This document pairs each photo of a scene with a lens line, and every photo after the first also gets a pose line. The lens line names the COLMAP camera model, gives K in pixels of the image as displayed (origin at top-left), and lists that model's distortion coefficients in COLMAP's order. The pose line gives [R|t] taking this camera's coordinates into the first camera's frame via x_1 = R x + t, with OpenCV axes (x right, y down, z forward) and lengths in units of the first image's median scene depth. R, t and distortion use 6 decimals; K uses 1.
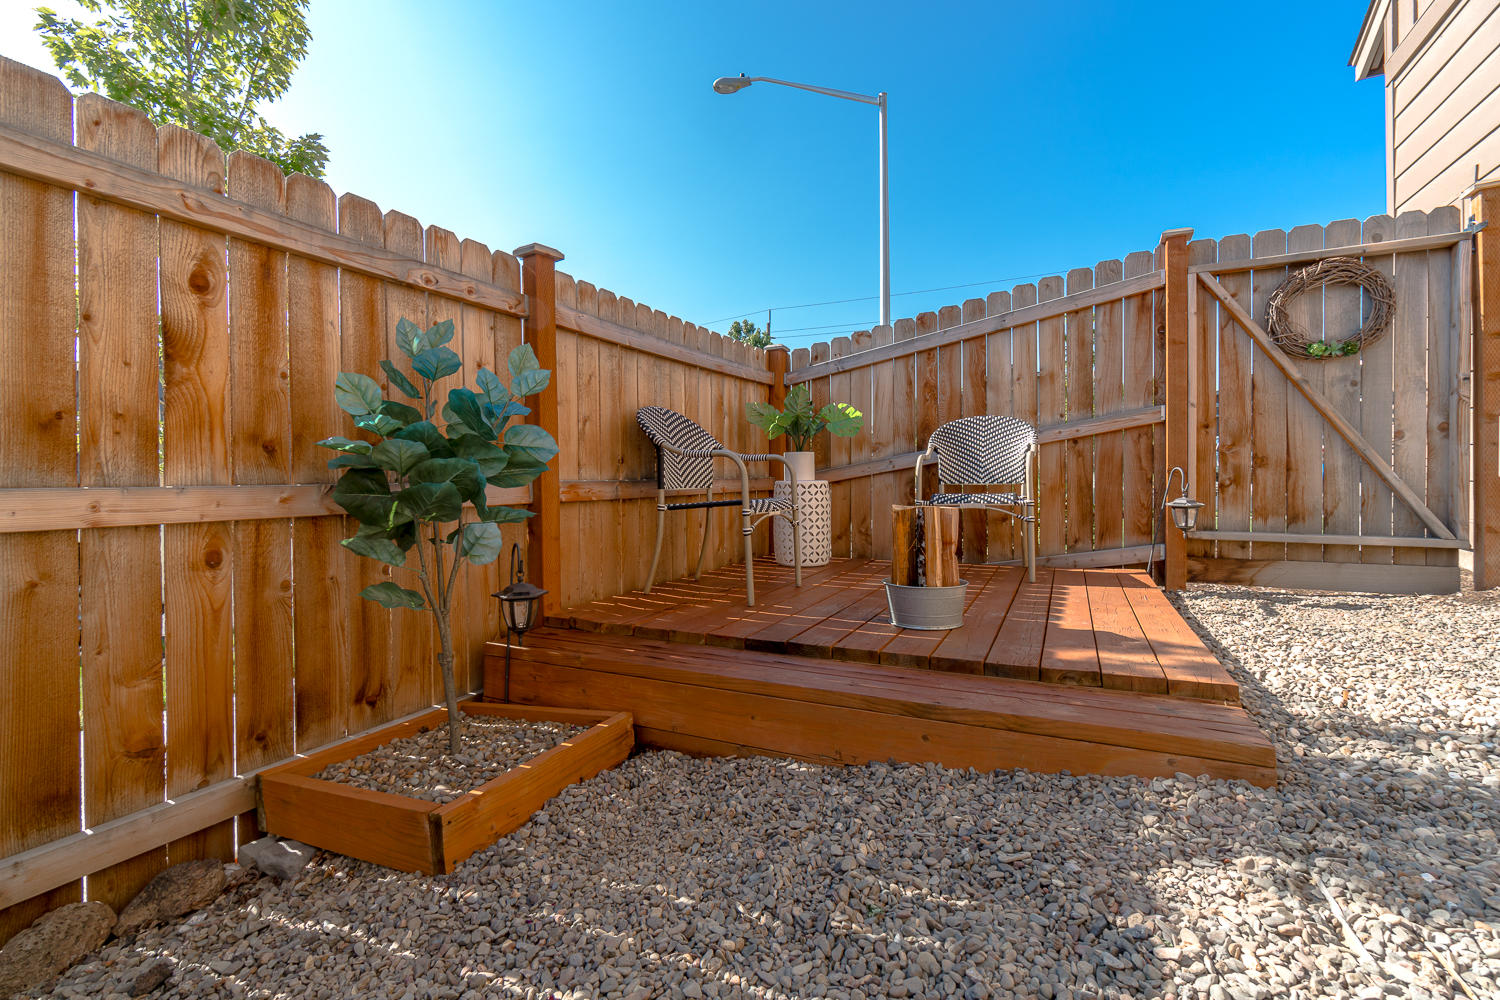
lens RADIAL K [[655.7, 0, 749.2], [0, 655.7, 493.4], [0, 0, 1]] dist [-0.002660, 0.000327]
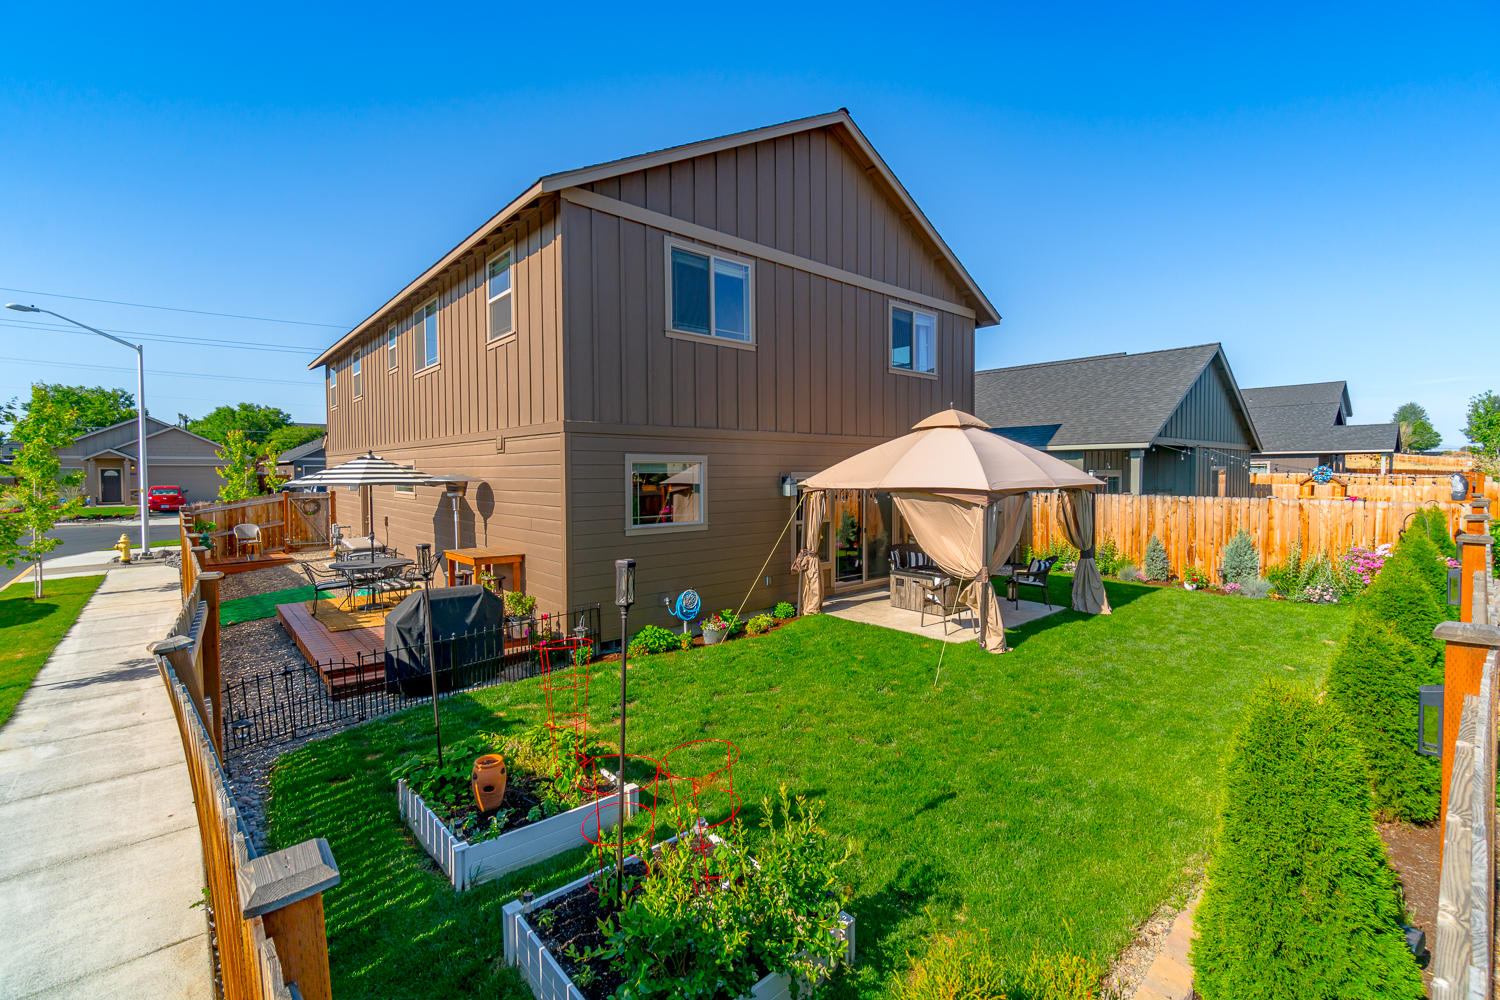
lens RADIAL K [[655.7, 0, 747.9], [0, 655.7, 491.3], [0, 0, 1]] dist [-0.002660, 0.000327]
pose [[0.389157, -0.020865, 0.920935, -3.082400], [0.007174, 0.999782, 0.019620, -0.494828], [-0.921144, -0.001028, 0.389221, -5.009401]]
